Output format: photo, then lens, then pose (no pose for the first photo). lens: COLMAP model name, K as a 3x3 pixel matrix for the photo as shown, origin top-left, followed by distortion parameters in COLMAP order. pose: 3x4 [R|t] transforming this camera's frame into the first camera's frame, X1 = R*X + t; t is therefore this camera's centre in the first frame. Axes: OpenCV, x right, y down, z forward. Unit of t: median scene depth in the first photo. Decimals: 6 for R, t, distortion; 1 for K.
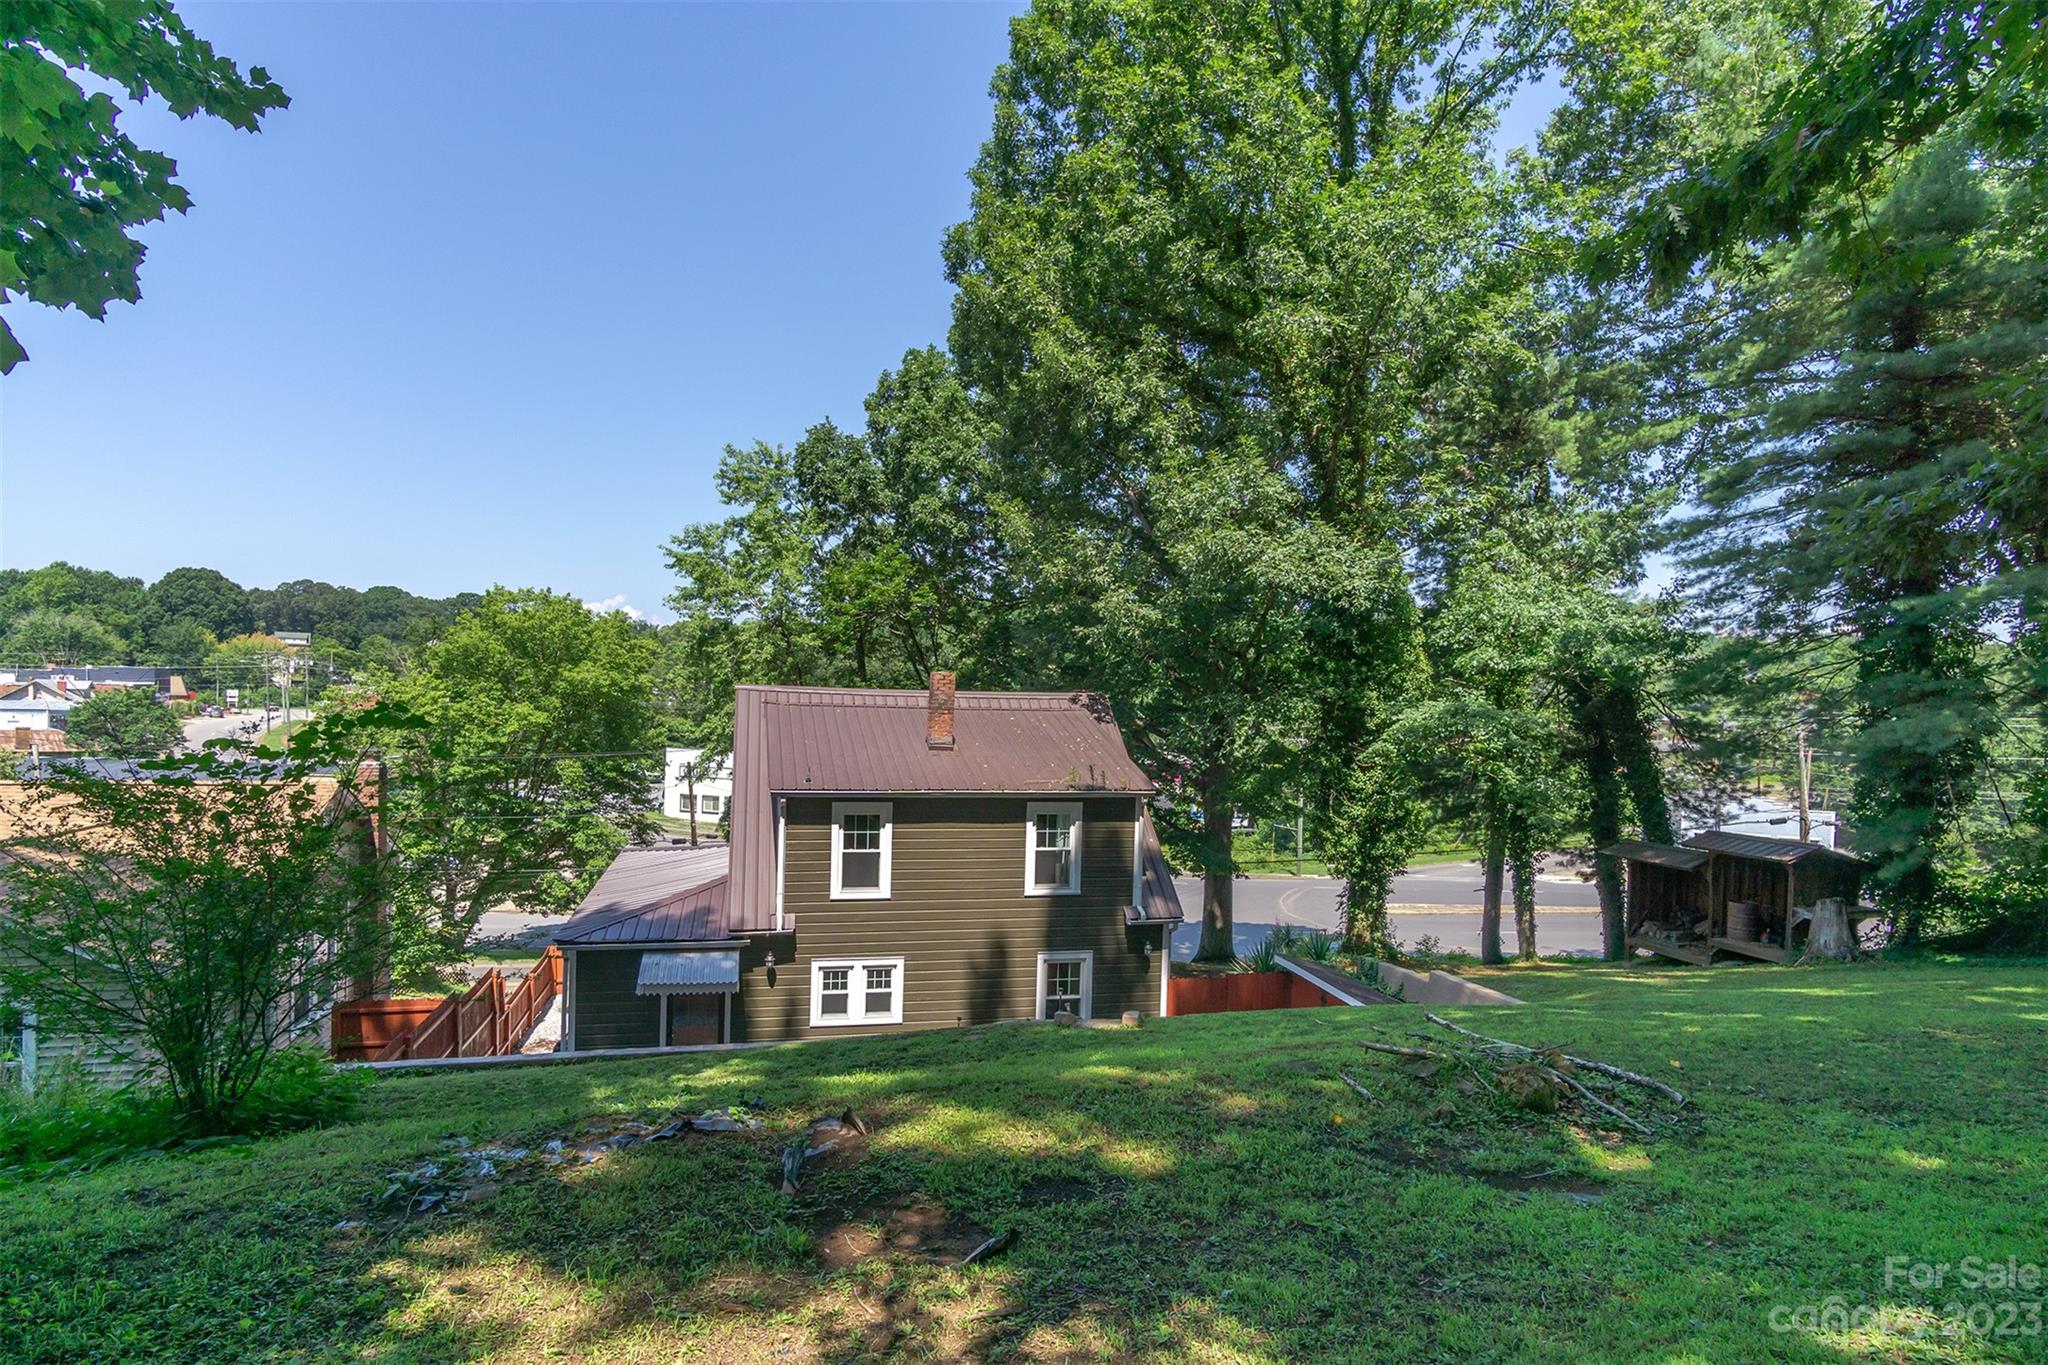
lens RADIAL K [[1079.0, 0, 1026.7], [0, 1079.0, 677.7], [0, 0, 1]] dist [0.003043, 0.003613]
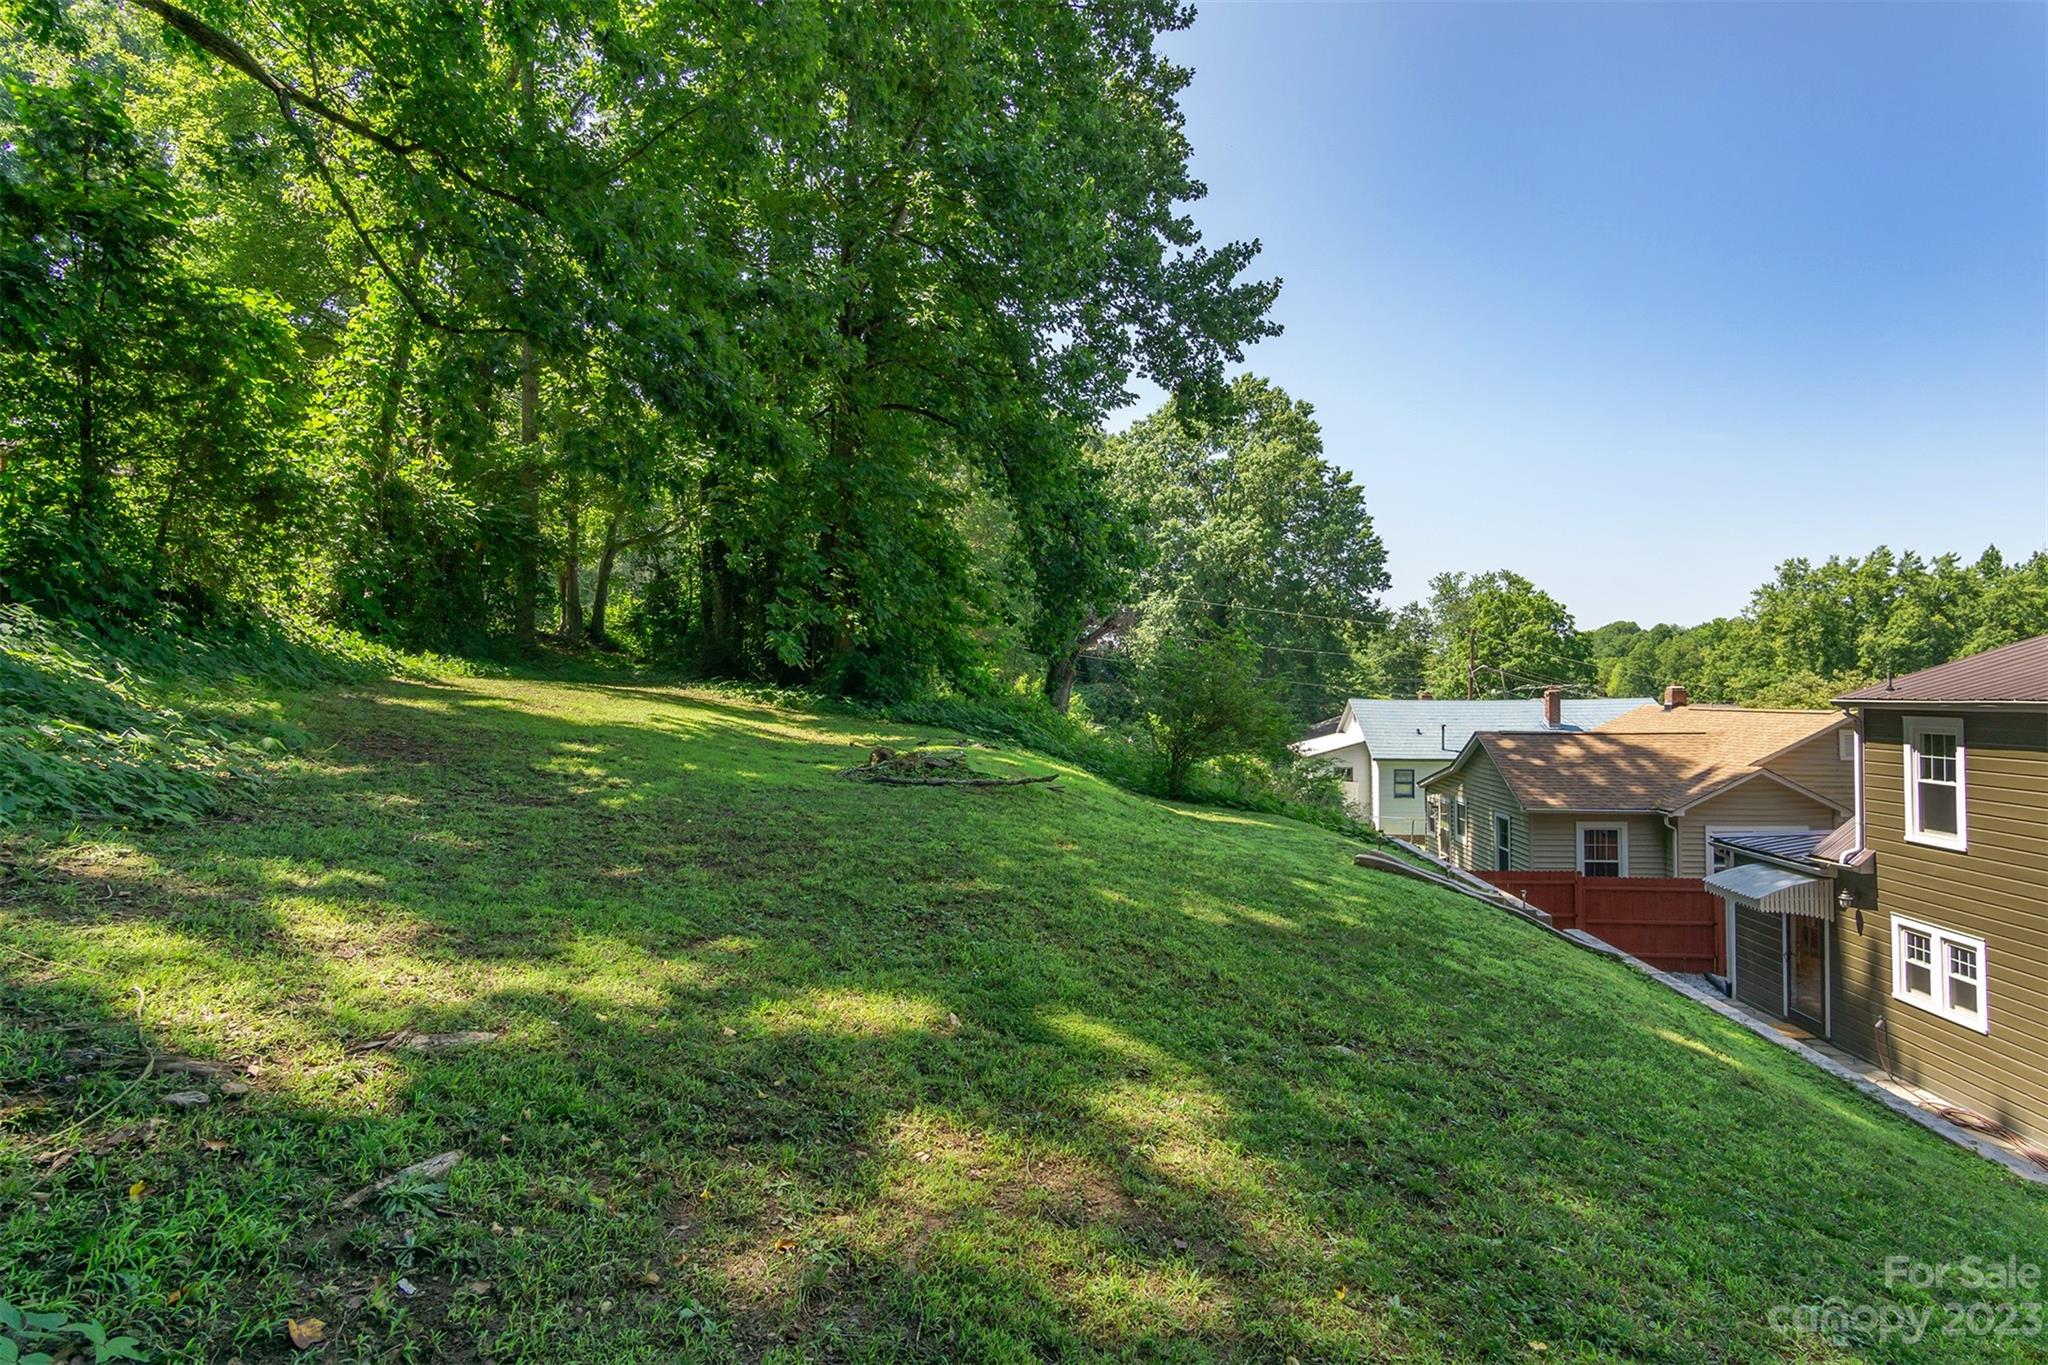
lens RADIAL K [[1079.0, 0, 1026.7], [0, 1079.0, 677.7], [0, 0, 1]] dist [0.003043, 0.003613]
pose [[-0.293608, -0.027939, -0.955517, 0.739333], [0.042432, 0.998207, -0.042226, 0.093883], [0.954984, -0.052942, -0.291896, 0.624592]]
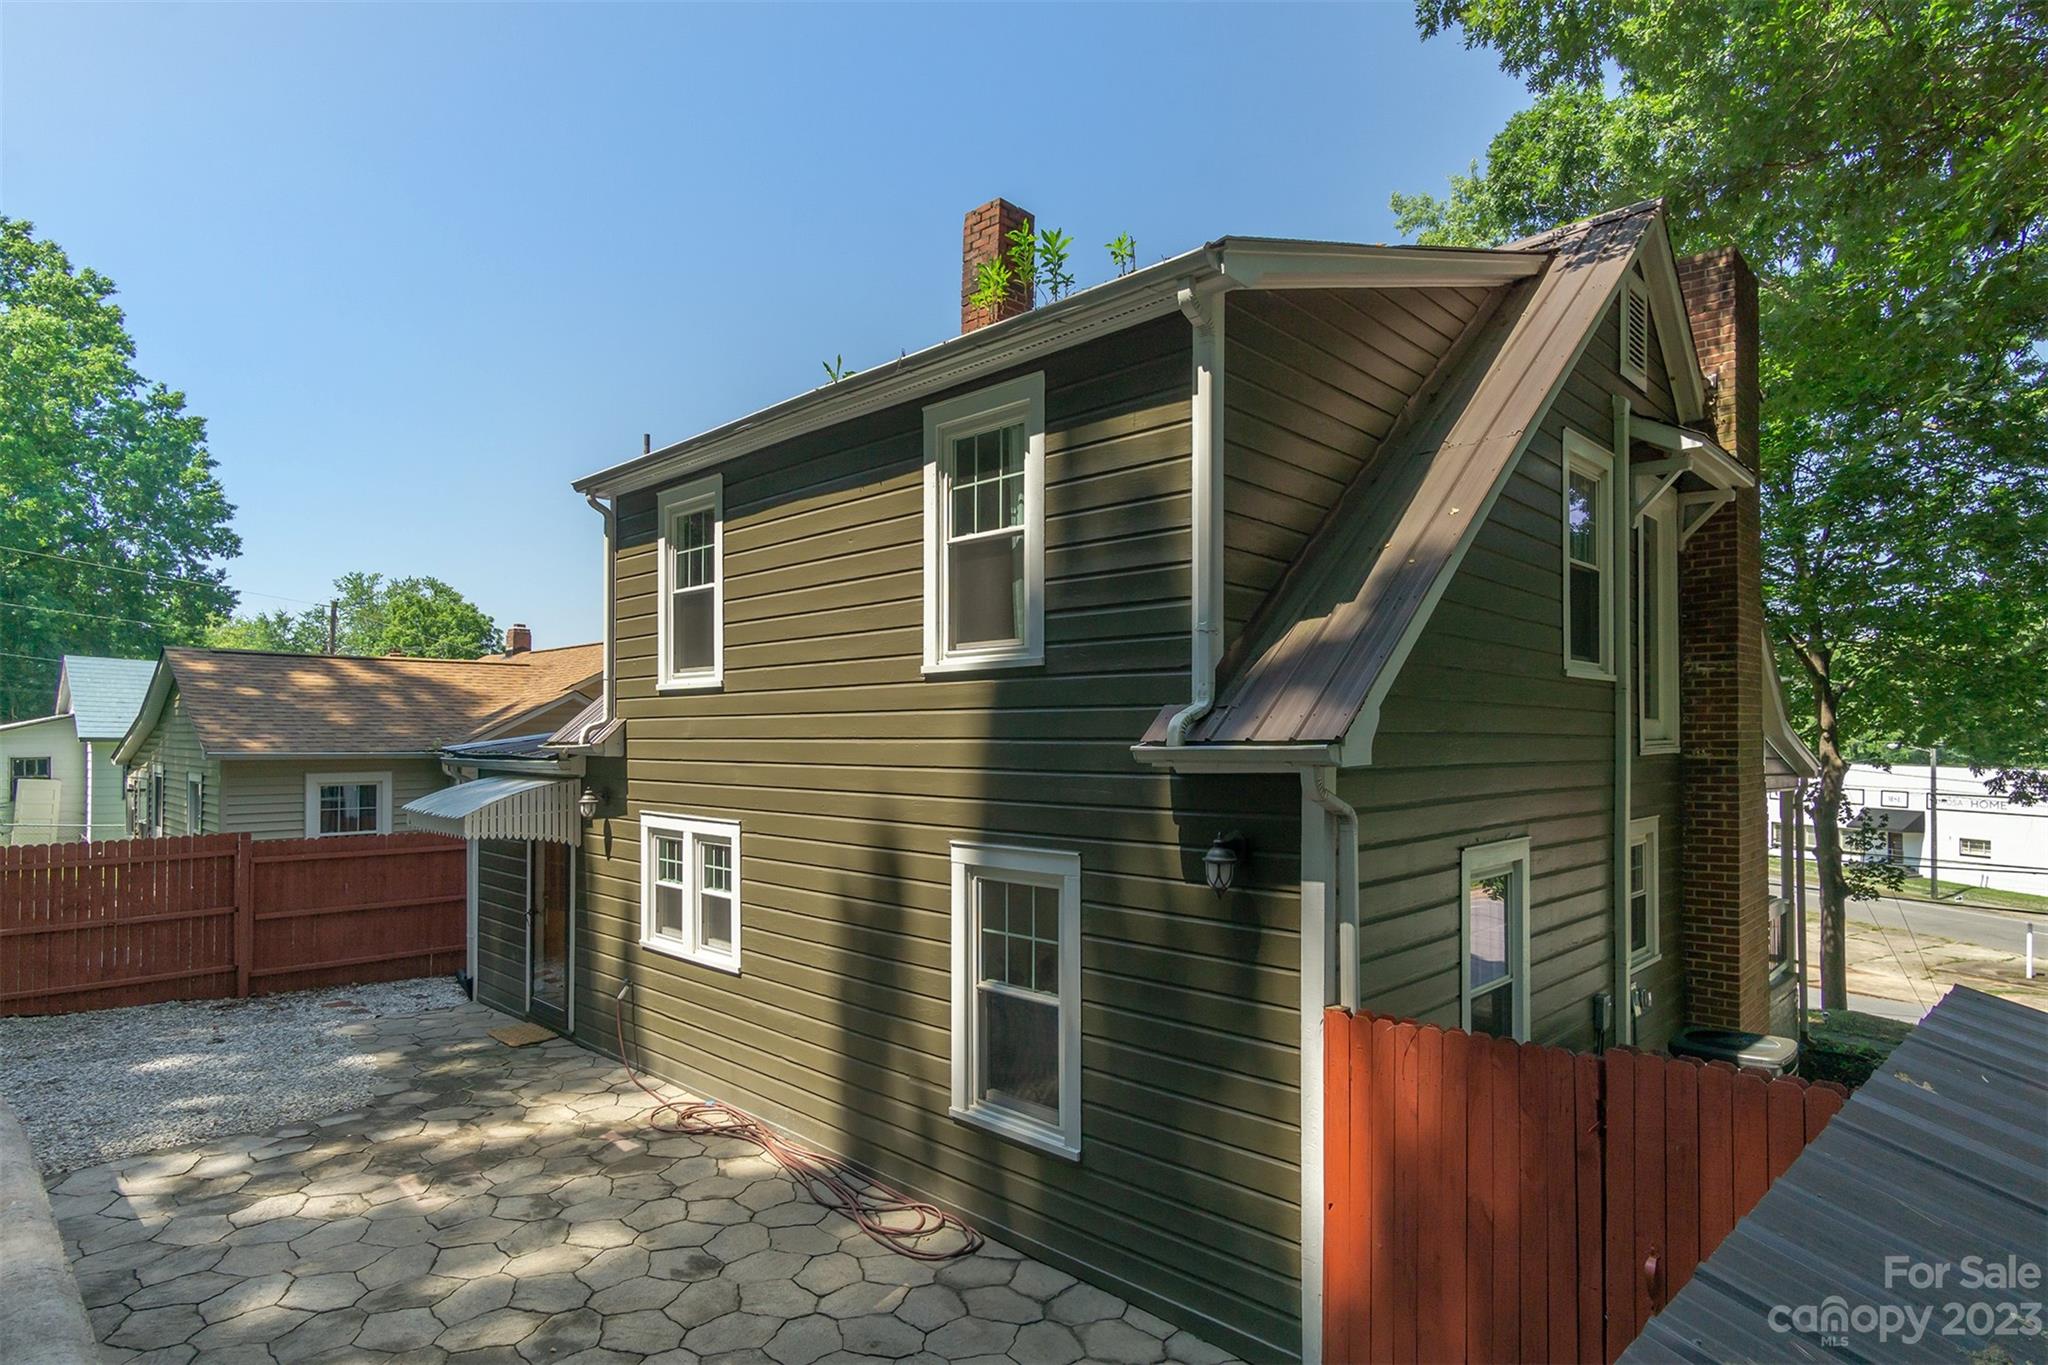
lens RADIAL K [[1100.5, 0, 1020.1], [0, 1100.5, 722.4], [0, 0, 1]] dist [0.011241, 0.001817]
pose [[0.551801, -0.026662, -0.833550, 0.317805], [0.046061, 0.998938, -0.001460, 0.224701], [0.832703, -0.037588, 0.552443, 0.851938]]
